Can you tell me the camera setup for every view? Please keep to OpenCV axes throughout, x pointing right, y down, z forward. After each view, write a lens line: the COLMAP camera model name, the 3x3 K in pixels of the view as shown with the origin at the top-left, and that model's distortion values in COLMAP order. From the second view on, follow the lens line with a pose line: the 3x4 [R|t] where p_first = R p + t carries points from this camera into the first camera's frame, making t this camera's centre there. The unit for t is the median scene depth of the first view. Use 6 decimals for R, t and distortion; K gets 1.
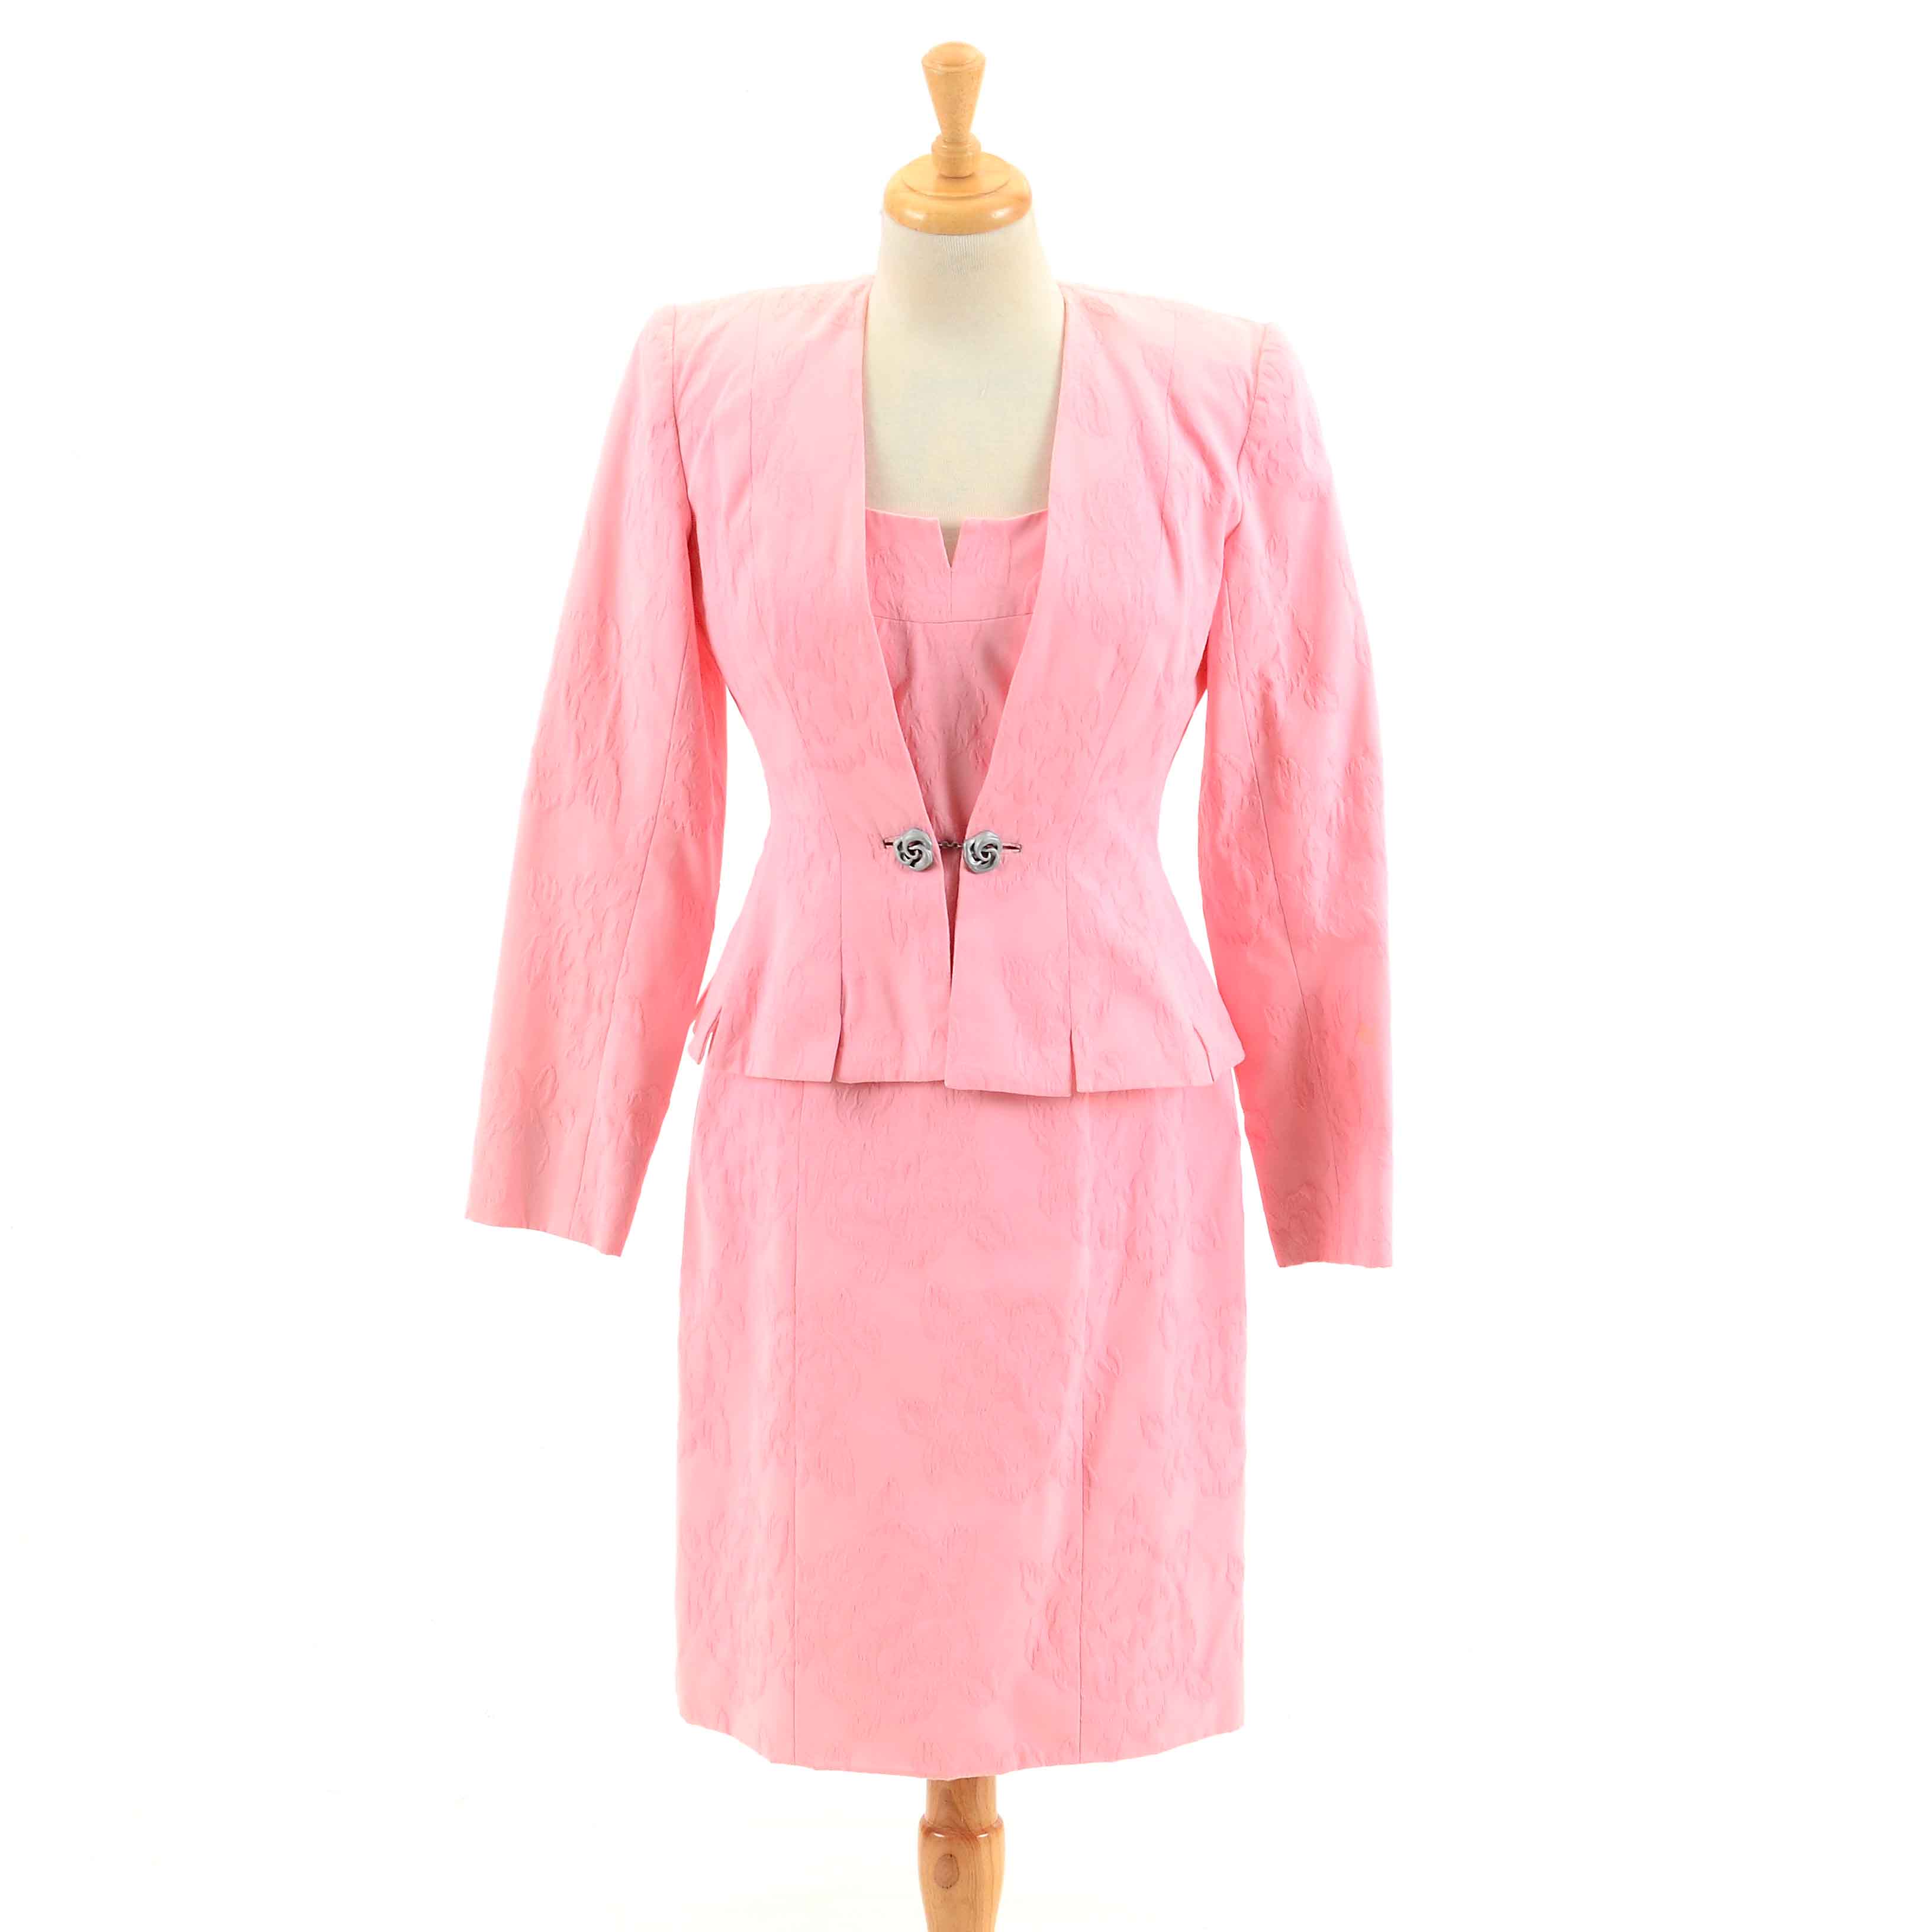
lens RADIAL K [[4704.0, 0, 977.0], [0, 4704.0, 973.7], [0, 0, 1]] dist [0.191360, 0.000000]
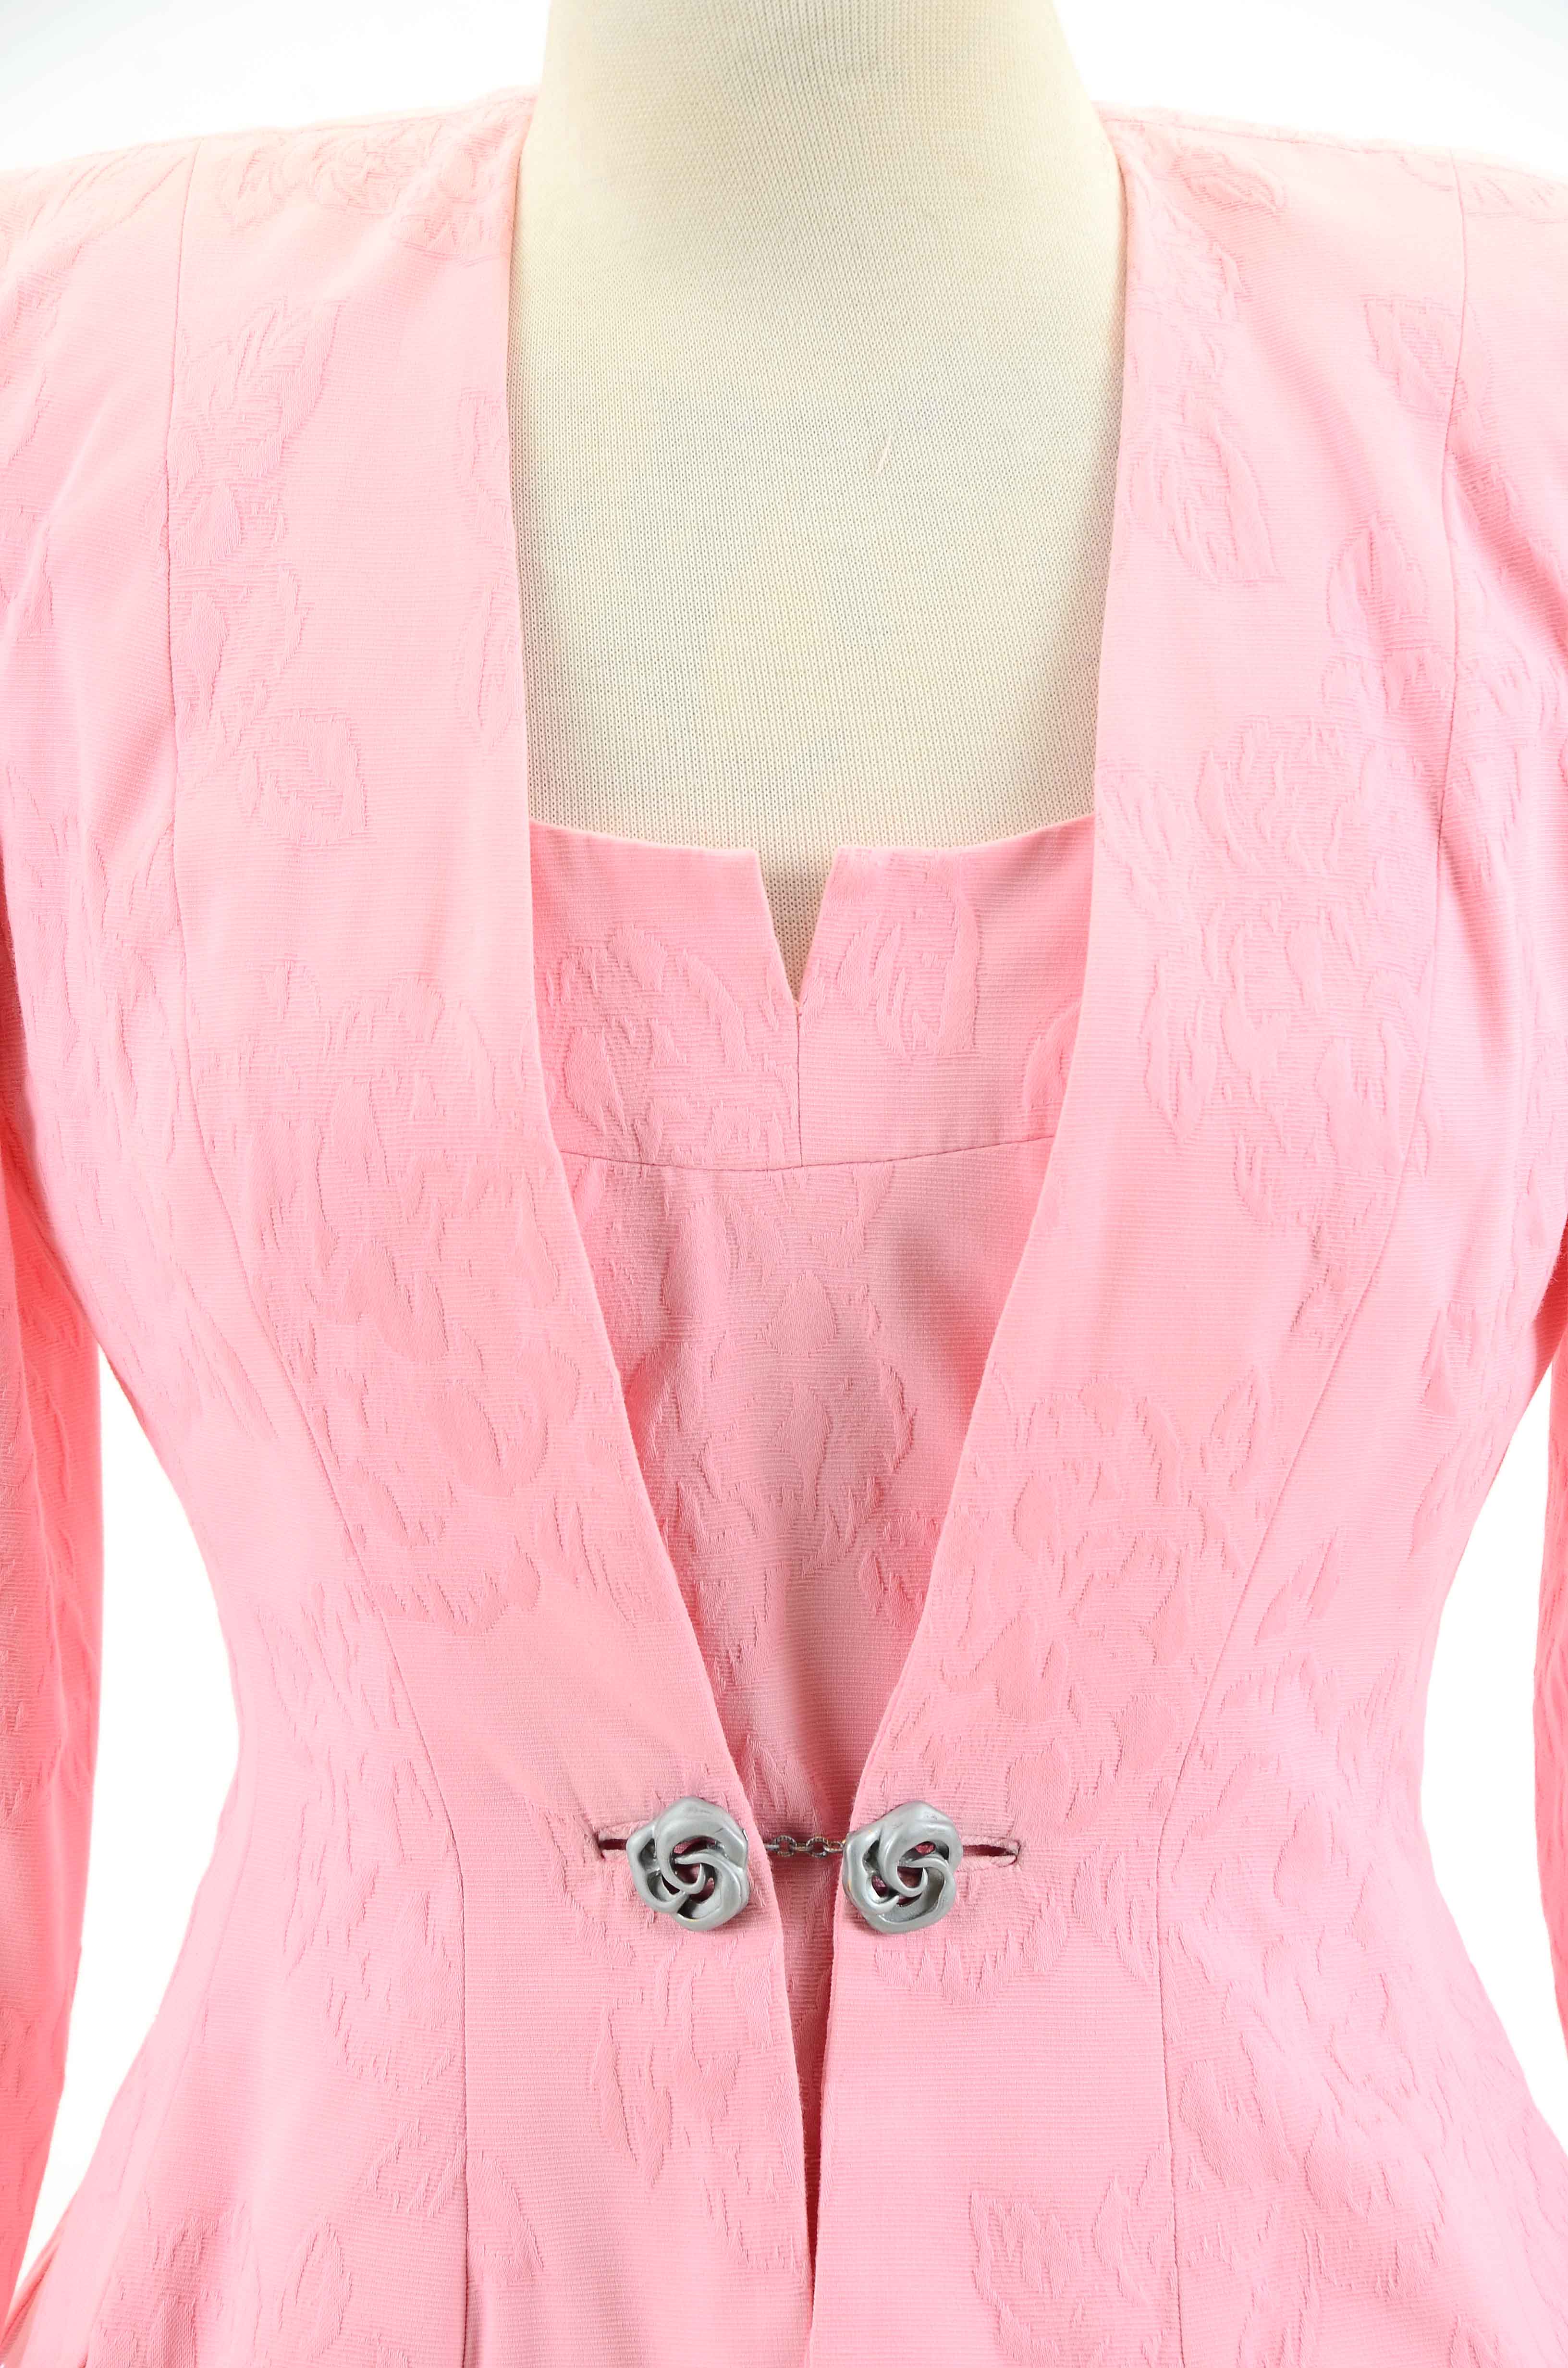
lens RADIAL K [[10683.1, 0, 794.2], [0, 10683.1, 1204.0], [0, 0, 1]] dist [1.519324, 0.000000]
pose [[0.999723, -0.014361, 0.018650, -0.019095], [0.015072, 0.999144, -0.038516, -0.042490], [-0.018081, 0.038786, 0.999084, 0.256148]]
